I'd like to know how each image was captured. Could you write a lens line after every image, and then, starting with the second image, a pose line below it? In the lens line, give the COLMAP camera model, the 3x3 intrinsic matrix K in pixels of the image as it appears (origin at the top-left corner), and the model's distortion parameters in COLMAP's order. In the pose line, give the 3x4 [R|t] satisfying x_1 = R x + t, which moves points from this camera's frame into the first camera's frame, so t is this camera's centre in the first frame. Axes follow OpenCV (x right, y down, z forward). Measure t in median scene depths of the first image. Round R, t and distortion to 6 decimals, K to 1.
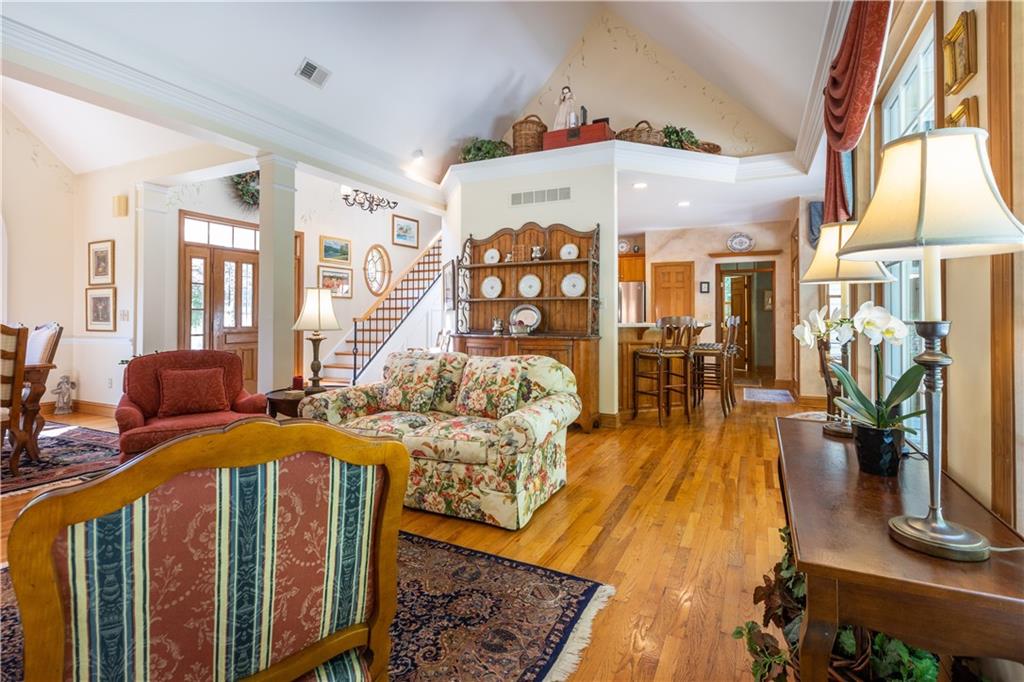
lens RADIAL K [[481.9, 0, 513.6], [0, 481.9, 315.0], [0, 0, 1]] dist [-0.001310, 0.000050]
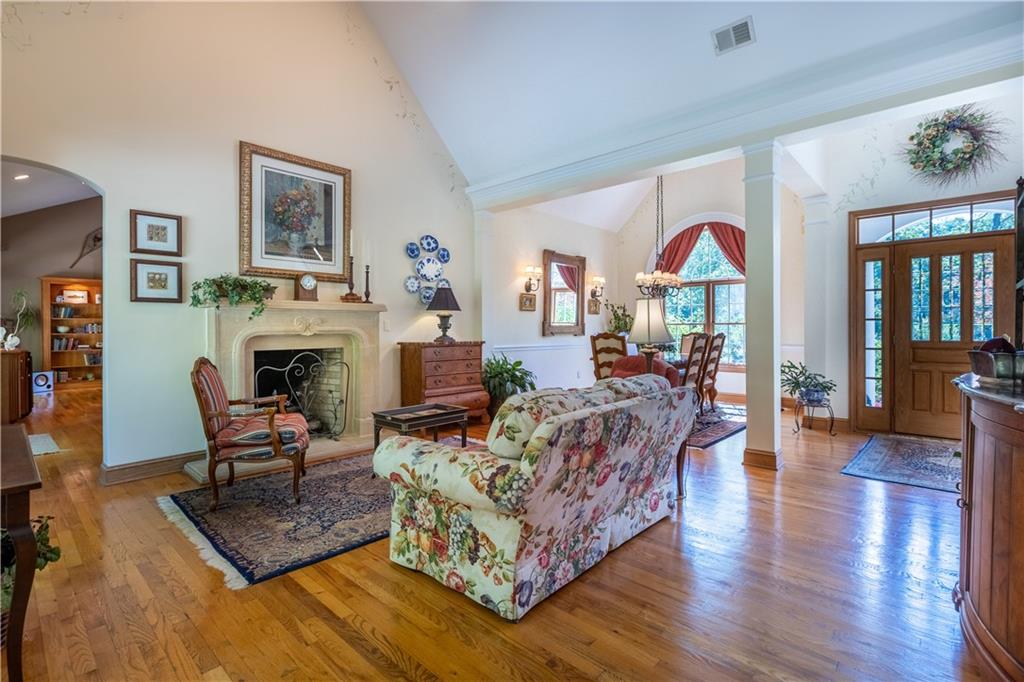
lens RADIAL K [[481.9, 0, 513.6], [0, 481.9, 315.0], [0, 0, 1]] dist [-0.001310, 0.000050]
pose [[-0.277487, -0.030934, -0.960231, 0.476821], [0.000546, 0.999476, -0.032356, 0.009618], [0.960729, -0.009503, -0.277325, 0.850039]]
